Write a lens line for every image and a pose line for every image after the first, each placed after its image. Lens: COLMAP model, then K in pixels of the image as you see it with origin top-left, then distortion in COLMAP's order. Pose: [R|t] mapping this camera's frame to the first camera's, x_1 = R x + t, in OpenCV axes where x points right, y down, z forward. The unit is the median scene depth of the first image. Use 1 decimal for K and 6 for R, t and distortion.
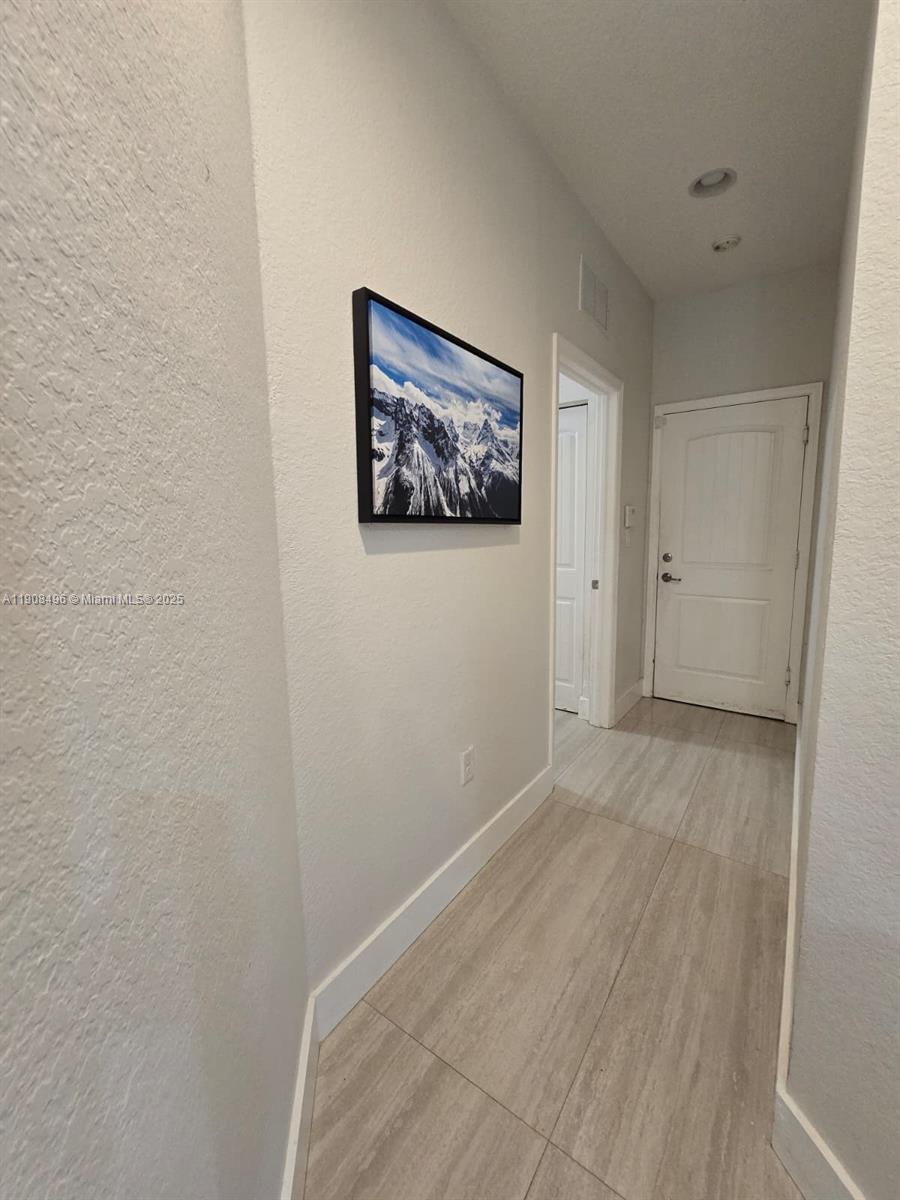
lens RADIAL K [[493.6, 0, 454.2], [0, 493.6, 598.9], [0, 0, 1]] dist [-0.004580, 0.000575]
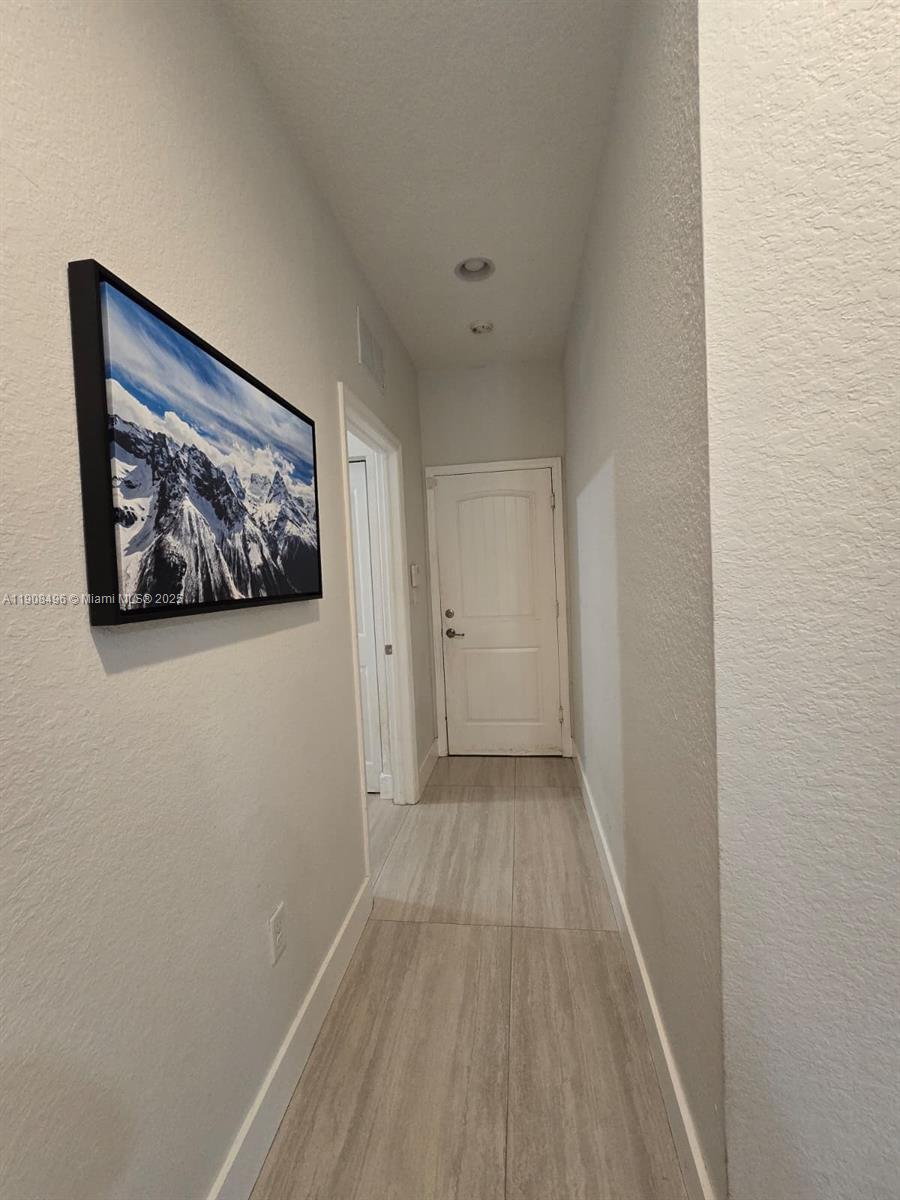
lens RADIAL K [[493.6, 0, 452.5], [0, 493.6, 592.9], [0, 0, 1]] dist [-0.004580, 0.000575]
pose [[0.882864, -0.050611, 0.466894, -0.054562], [0.102070, 0.991090, -0.085573, -0.064682], [-0.458403, 0.123206, 0.880163, 0.173086]]
